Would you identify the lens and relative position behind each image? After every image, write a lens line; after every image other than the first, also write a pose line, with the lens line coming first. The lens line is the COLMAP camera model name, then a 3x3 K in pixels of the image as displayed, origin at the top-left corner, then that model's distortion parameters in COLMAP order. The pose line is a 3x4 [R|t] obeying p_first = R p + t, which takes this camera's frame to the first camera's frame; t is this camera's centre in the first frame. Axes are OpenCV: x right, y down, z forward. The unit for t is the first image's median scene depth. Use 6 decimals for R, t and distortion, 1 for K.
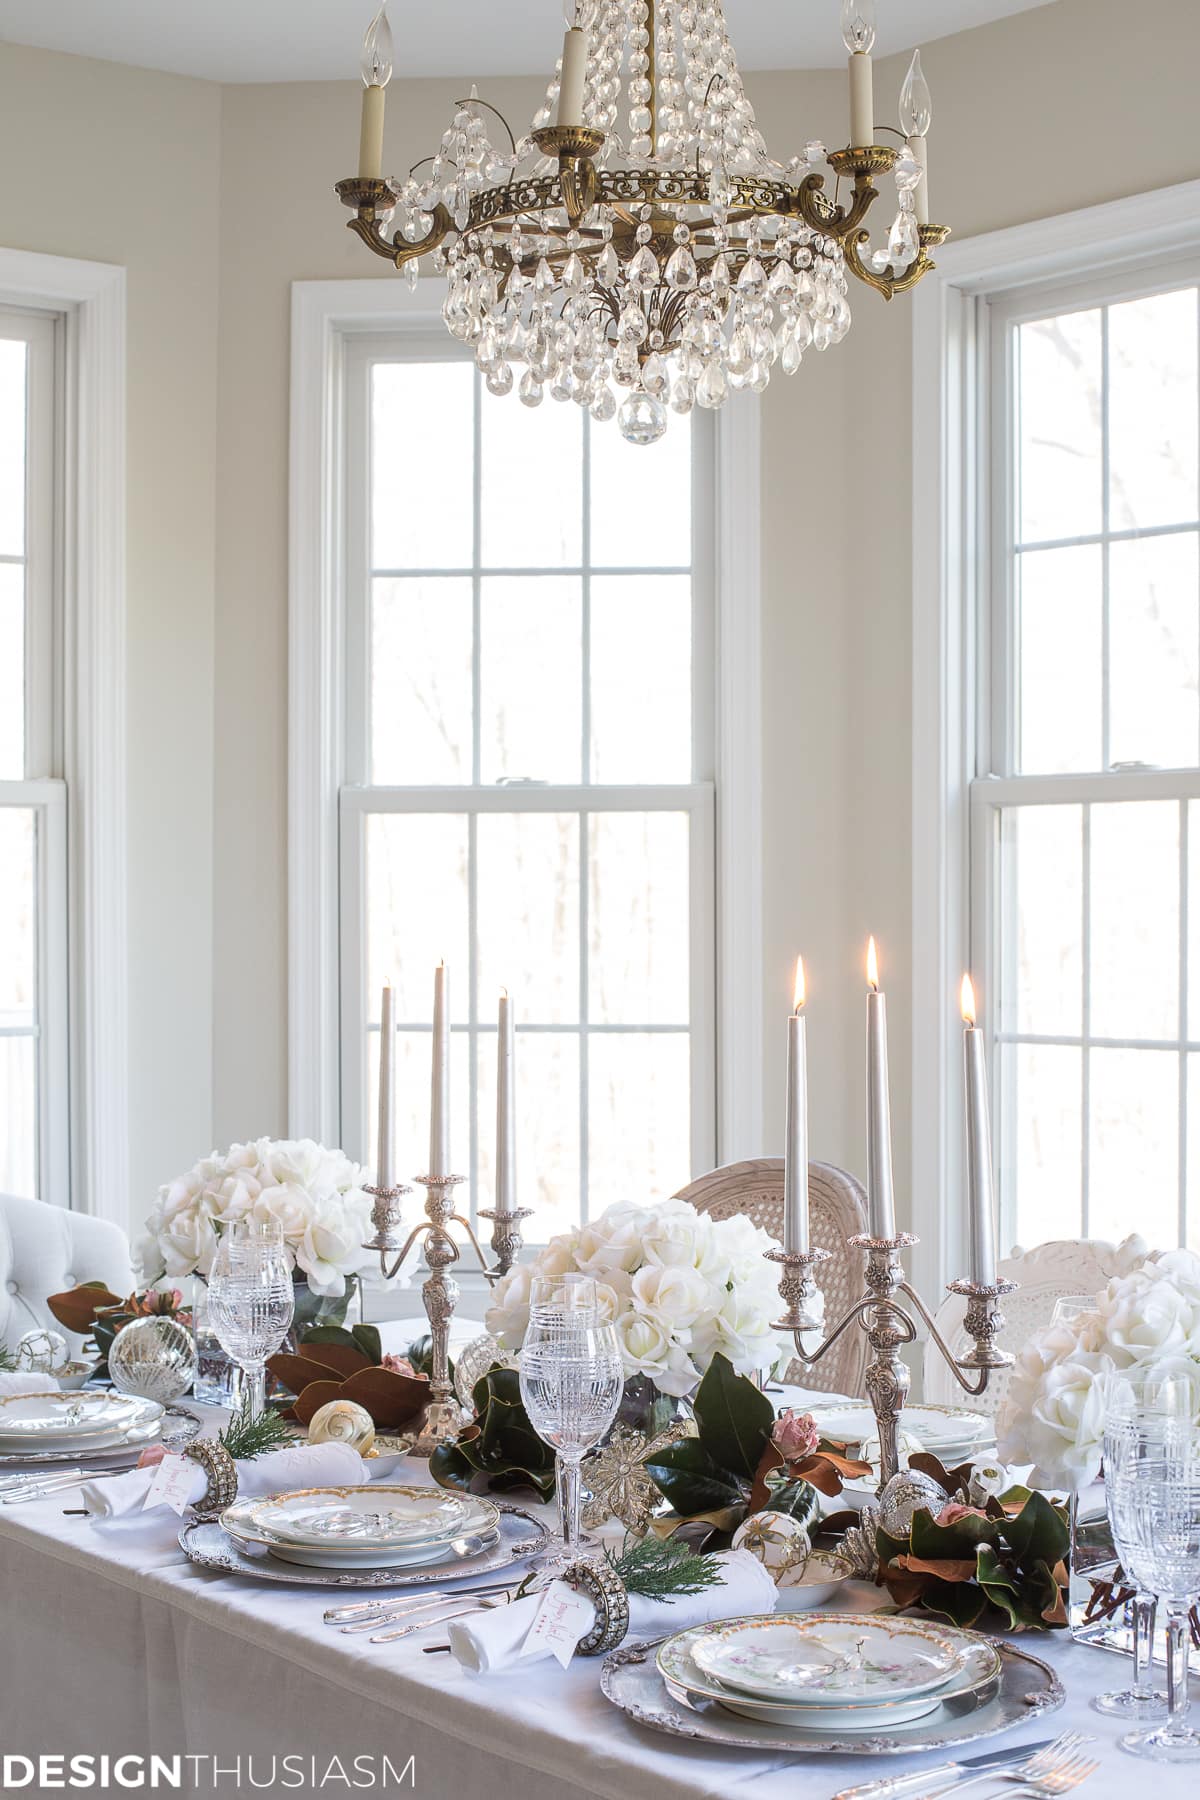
lens RADIAL K [[2735.1, 0, 600.0], [0, 2735.1, 900.0], [0, 0, 1]] dist [-0.139672, 0.141449]
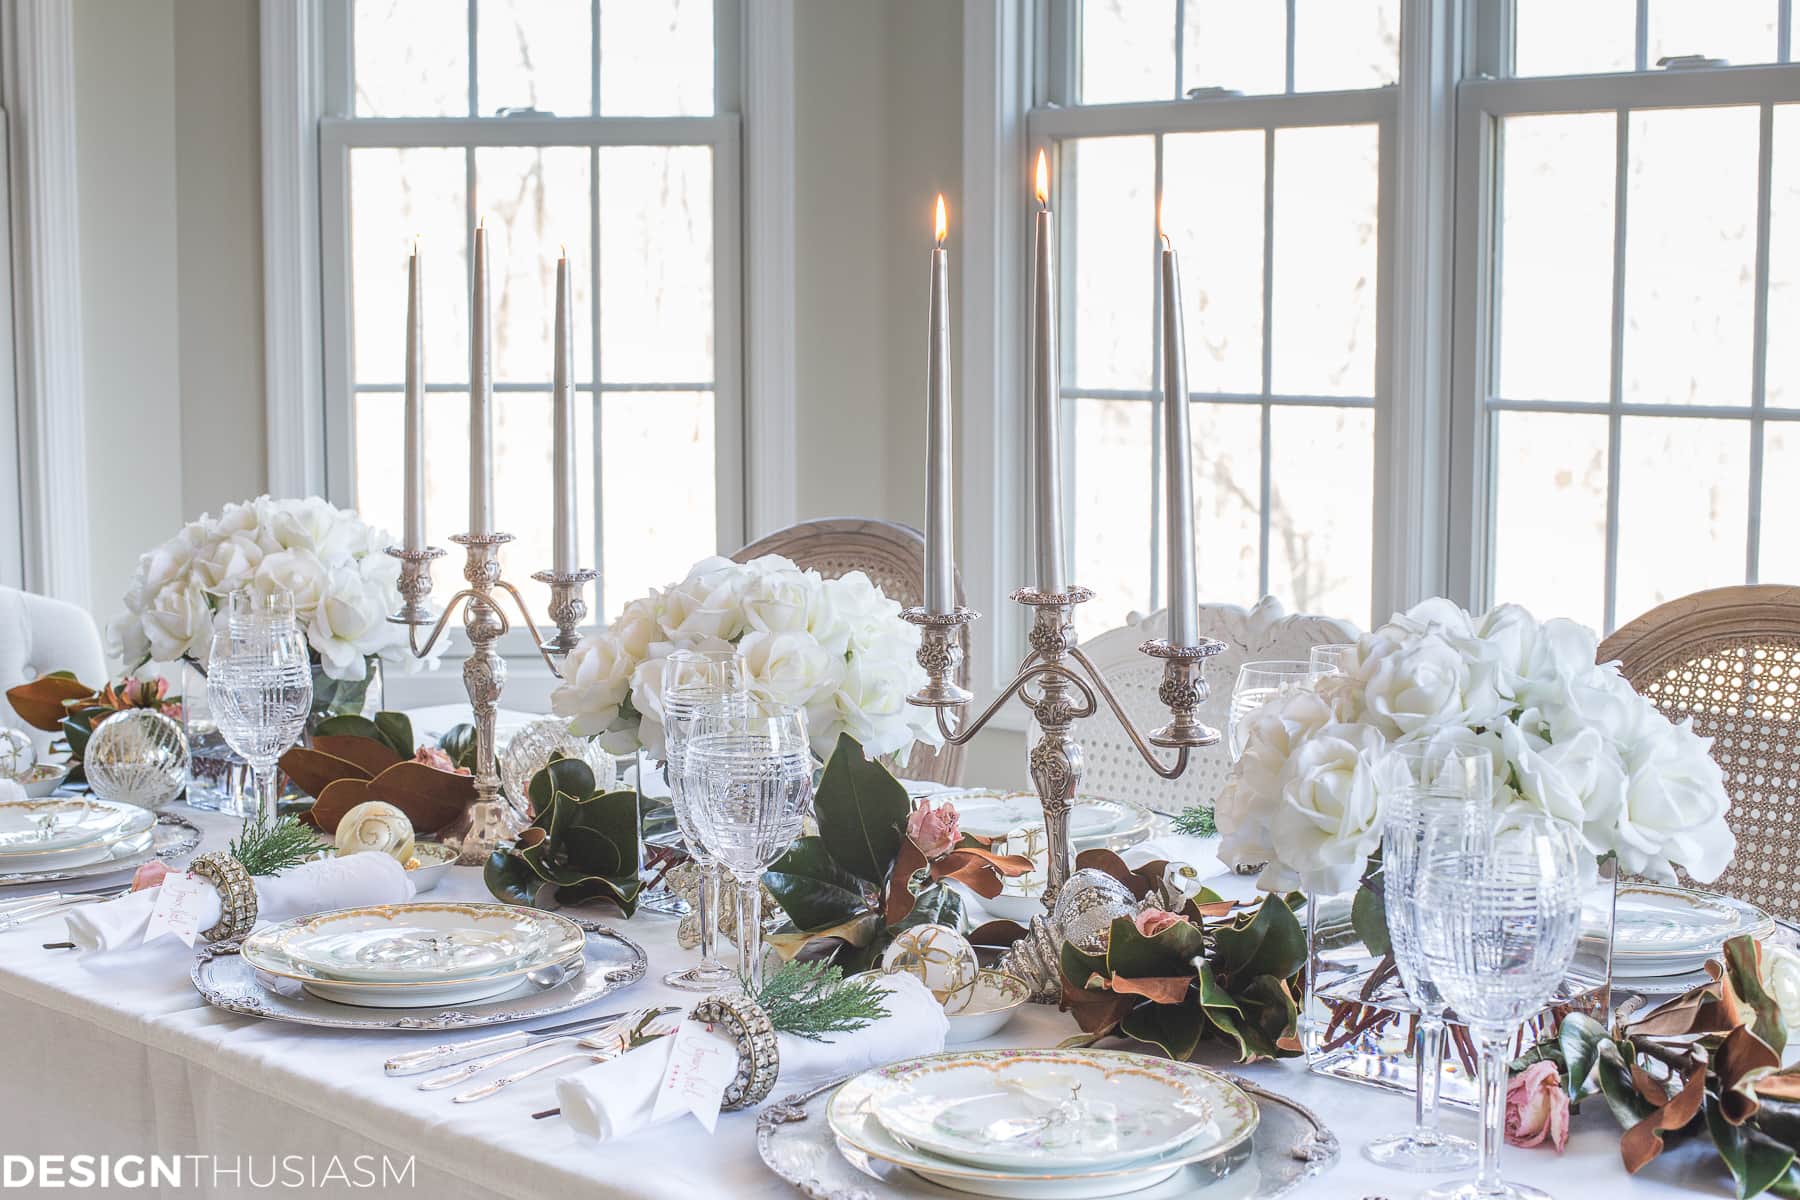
lens RADIAL K [[2735.1, 0, 900.0], [0, 2735.1, 600.0], [0, 0, 1]] dist [-0.139672, 0.141449]
pose [[0.991712, -0.014167, 0.127700, -0.044001], [-0.000155, 0.993770, 0.111454, 0.031527], [-0.128483, -0.110550, 0.985531, 0.175155]]
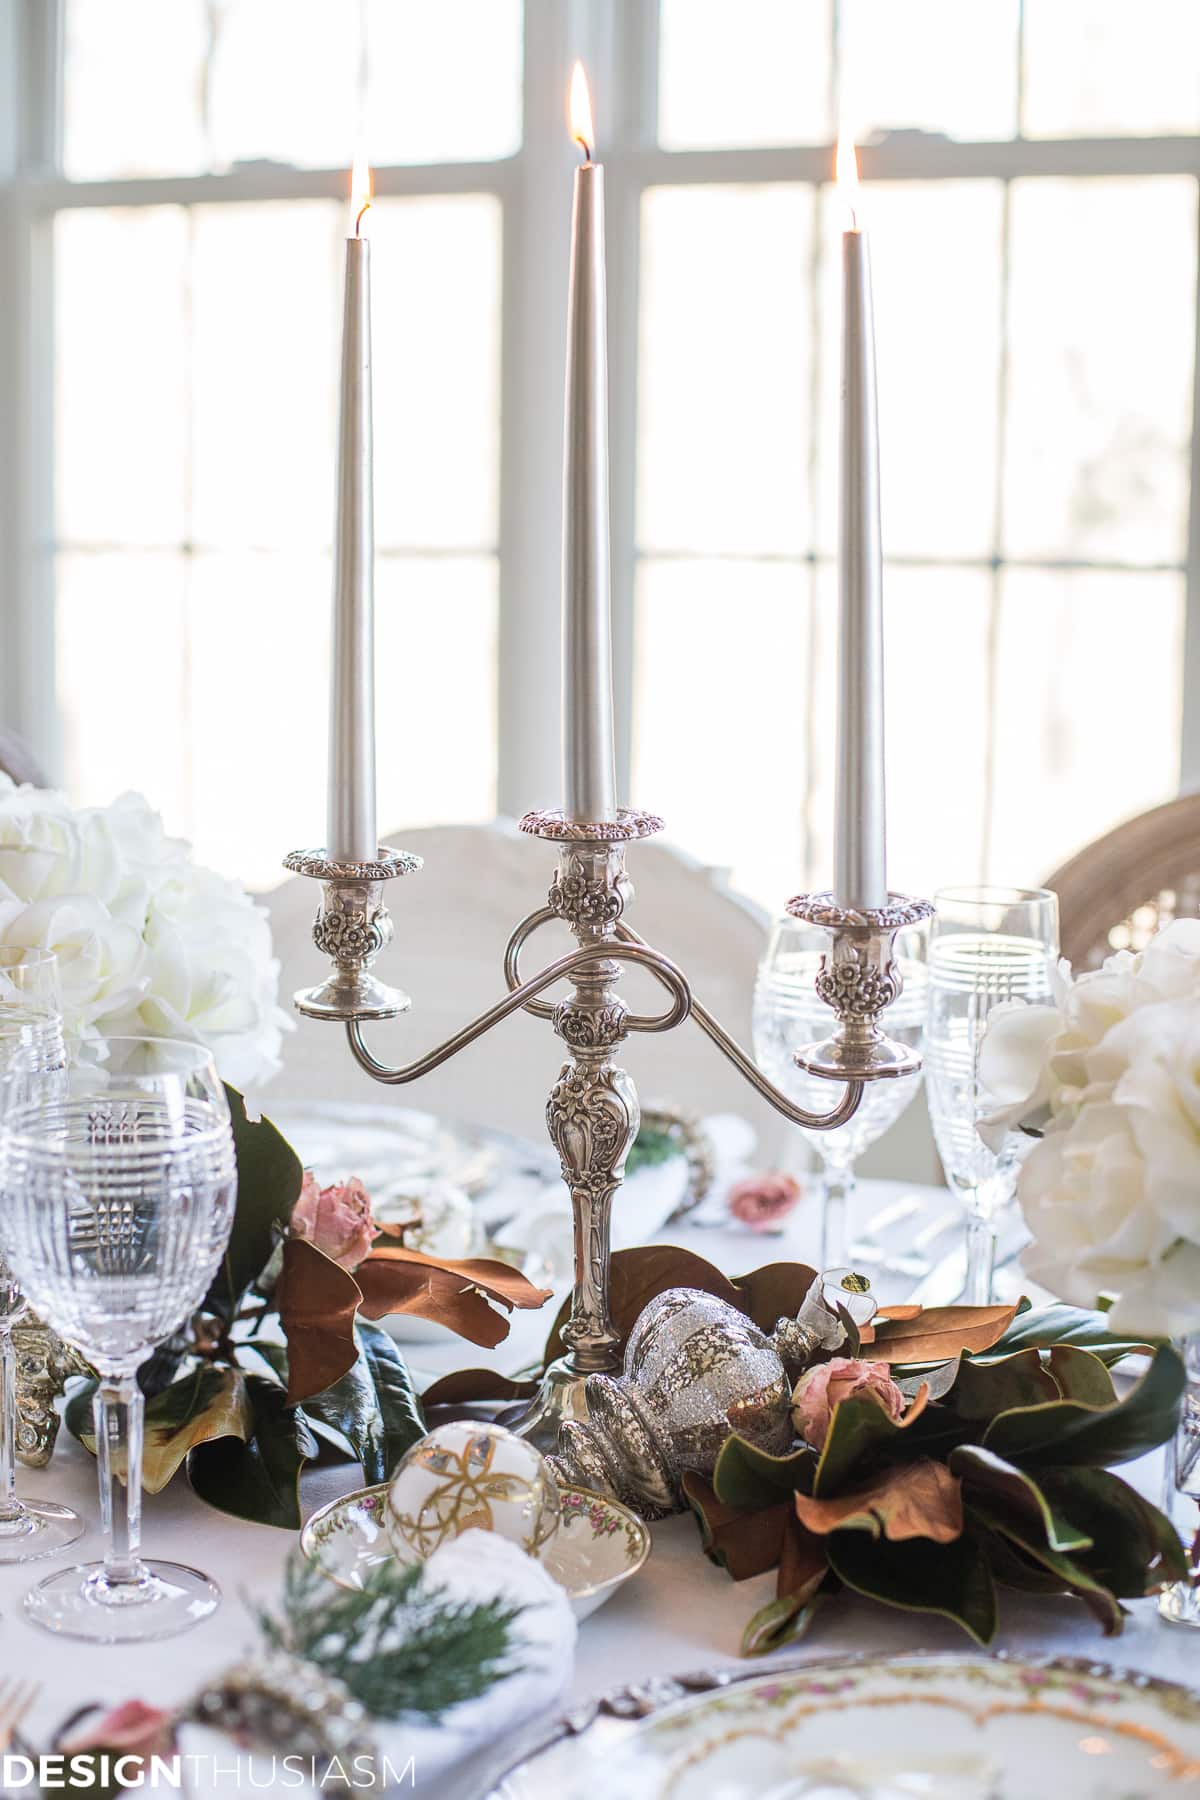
lens RADIAL K [[2735.1, 0, 600.0], [0, 2735.1, 900.0], [0, 0, 1]] dist [-0.139672, 0.141449]
pose [[0.888581, -0.061975, 0.454513, -0.104091], [-0.007979, 0.988593, 0.150398, 0.061282], [-0.458650, -0.137268, 0.877951, 0.532746]]
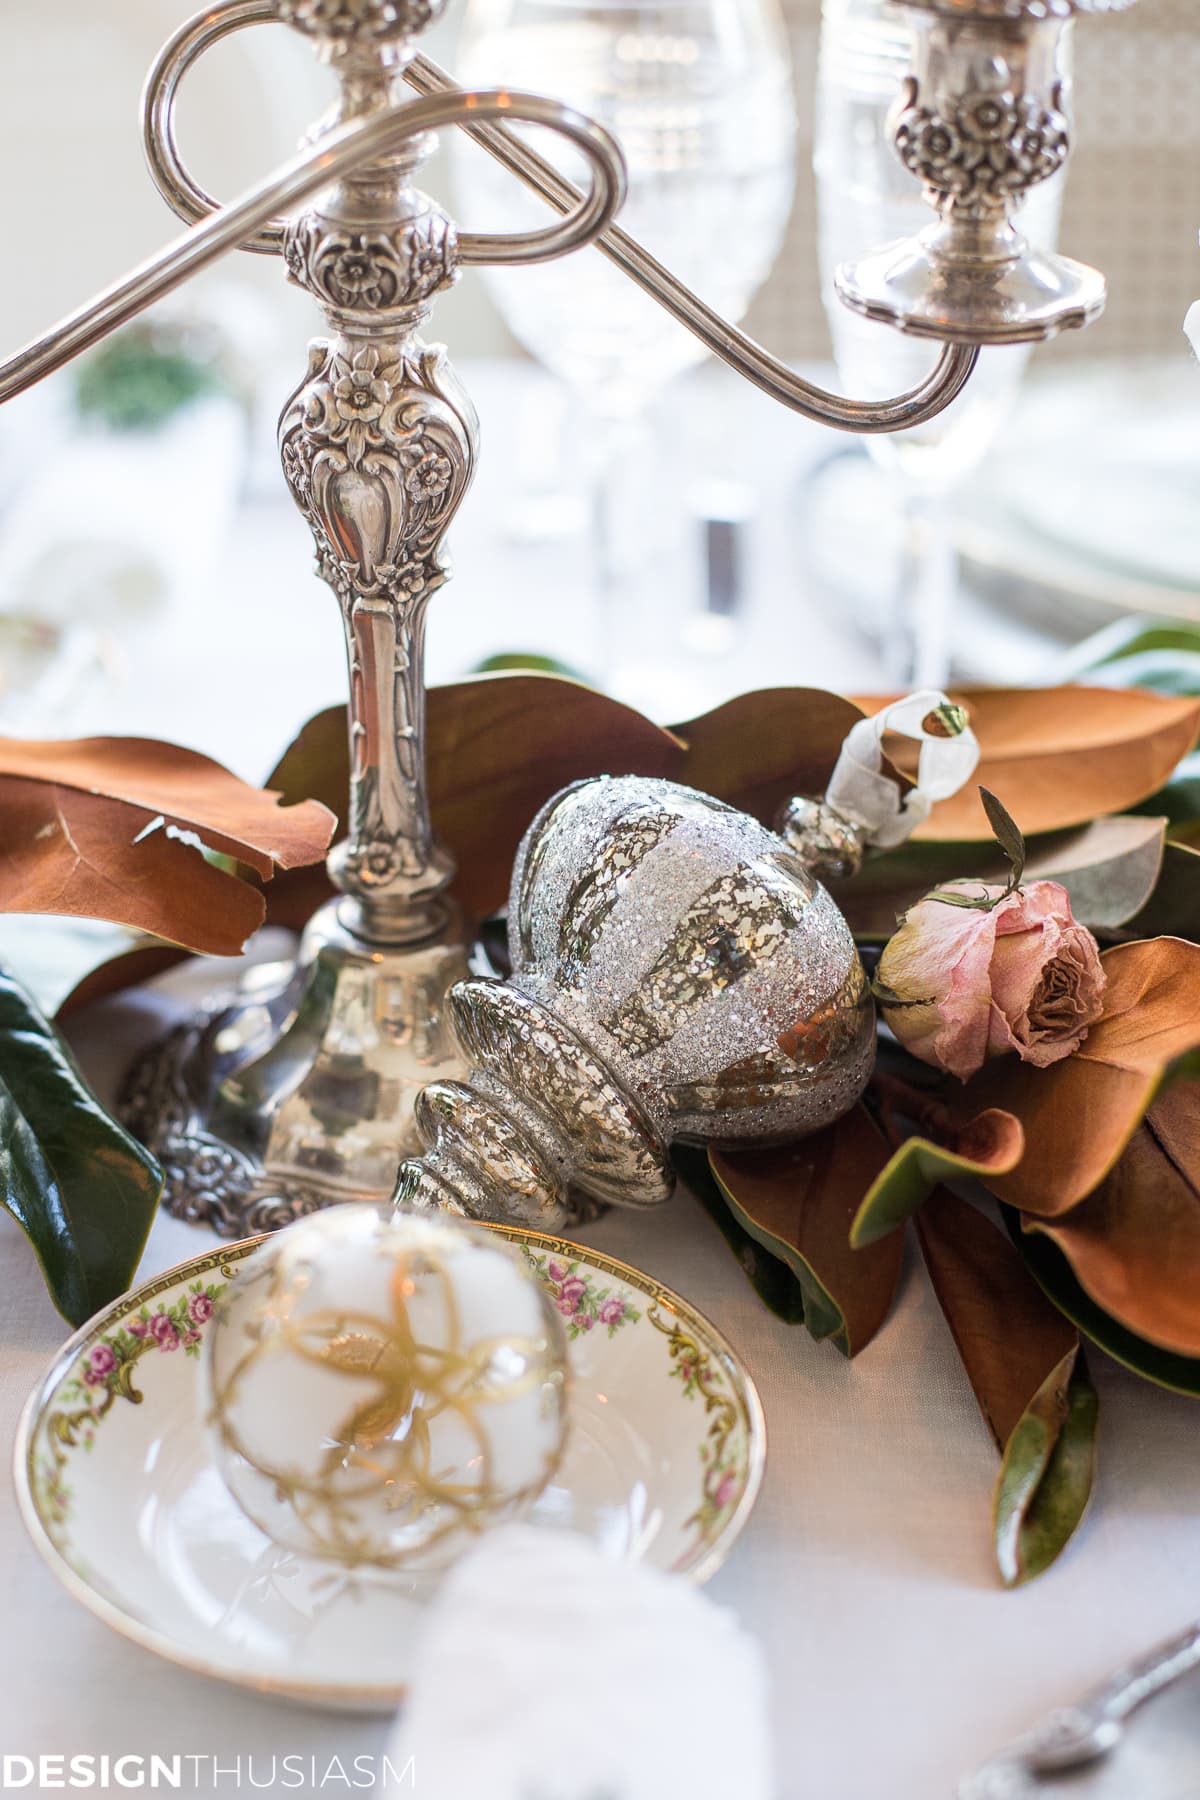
lens RADIAL K [[2956.0, 0, 600.0], [0, 2956.0, 900.0], [0, 0, 1]] dist [-0.197855, 0.167224]
pose [[0.678272, -0.353926, 0.643960, -0.051564], [0.002863, 0.877627, 0.479336, 0.085205], [-0.734806, -0.323277, 0.596283, 0.762792]]
